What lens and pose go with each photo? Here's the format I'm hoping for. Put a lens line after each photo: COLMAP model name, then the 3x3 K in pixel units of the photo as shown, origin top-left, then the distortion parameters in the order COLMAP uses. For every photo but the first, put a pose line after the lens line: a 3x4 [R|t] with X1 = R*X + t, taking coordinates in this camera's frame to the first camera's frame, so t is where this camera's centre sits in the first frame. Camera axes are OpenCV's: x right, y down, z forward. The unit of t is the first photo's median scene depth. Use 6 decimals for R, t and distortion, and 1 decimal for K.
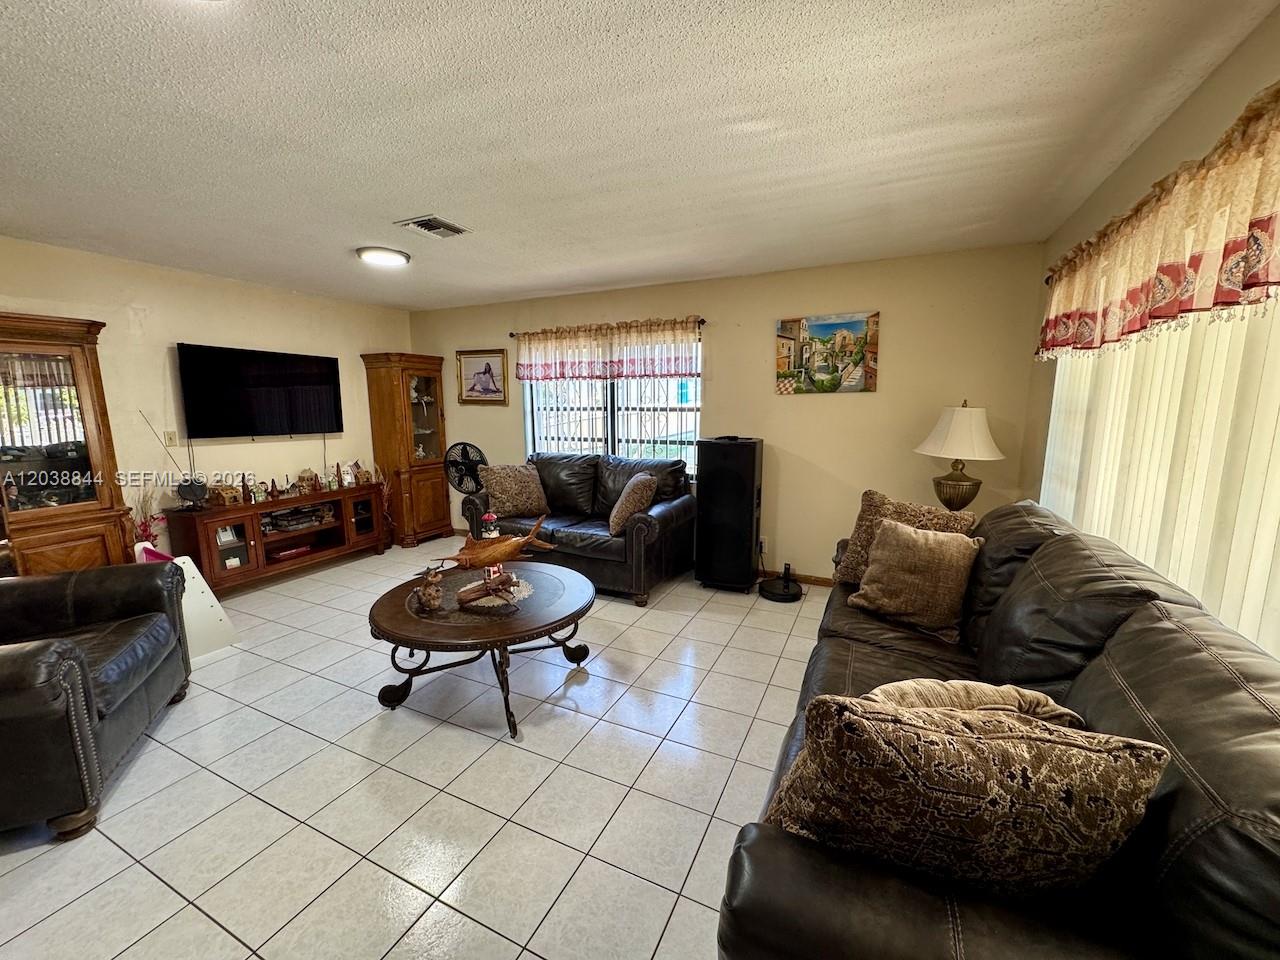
lens RADIAL K [[511.2, 0, 639.1], [0, 511.2, 480.1], [0, 0, 1]] dist [-0.002391, -0.000032]
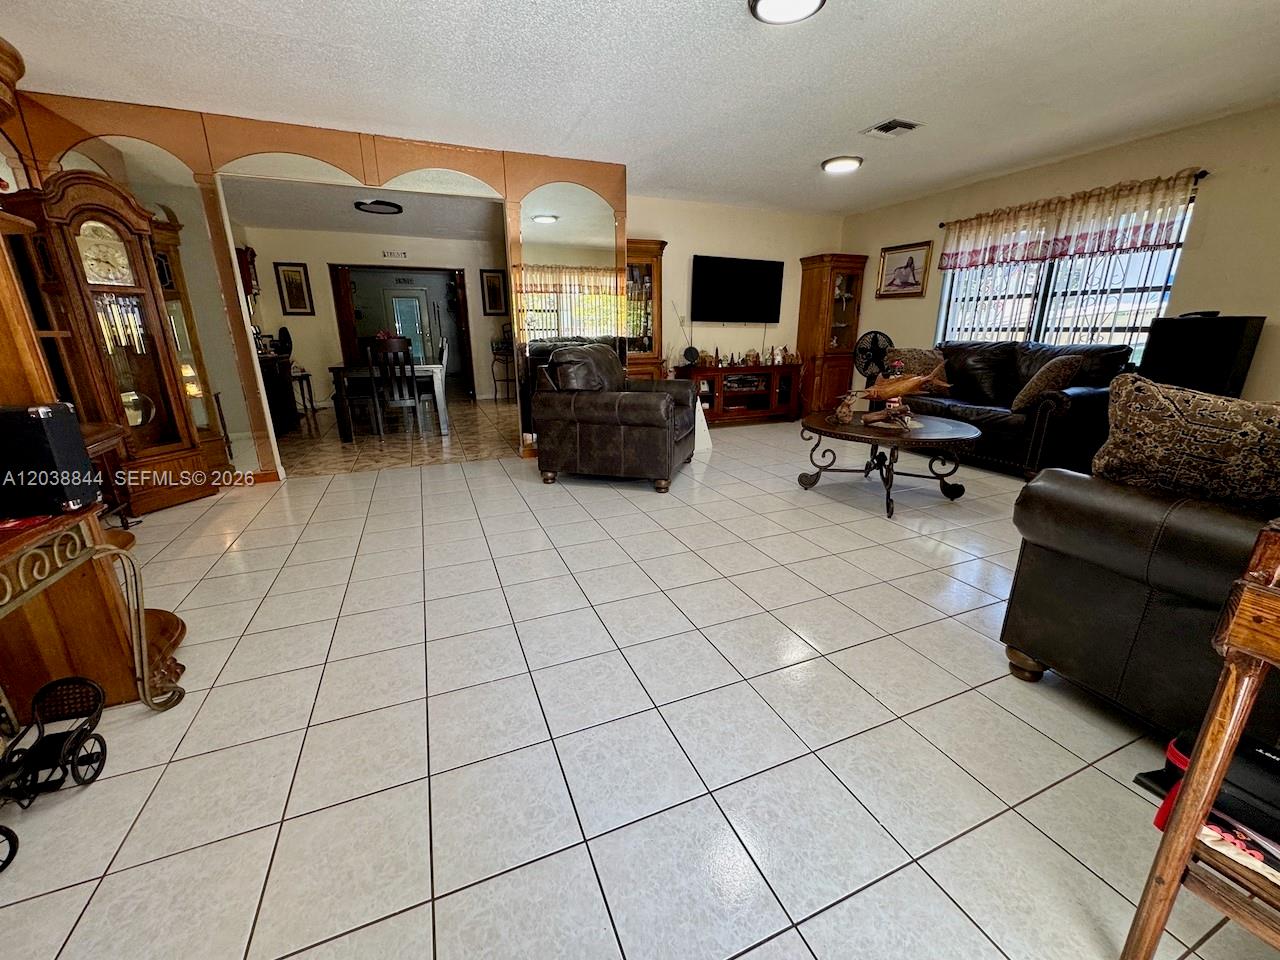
lens RADIAL K [[511.2, 0, 640.1], [0, 511.2, 479.8], [0, 0, 1]] dist [-0.002391, -0.000032]
pose [[0.747889, 0.188471, -0.636506, 0.056039], [-0.100032, 0.979897, 0.172613, 0.116968], [0.656243, -0.065424, 0.751708, -0.241501]]
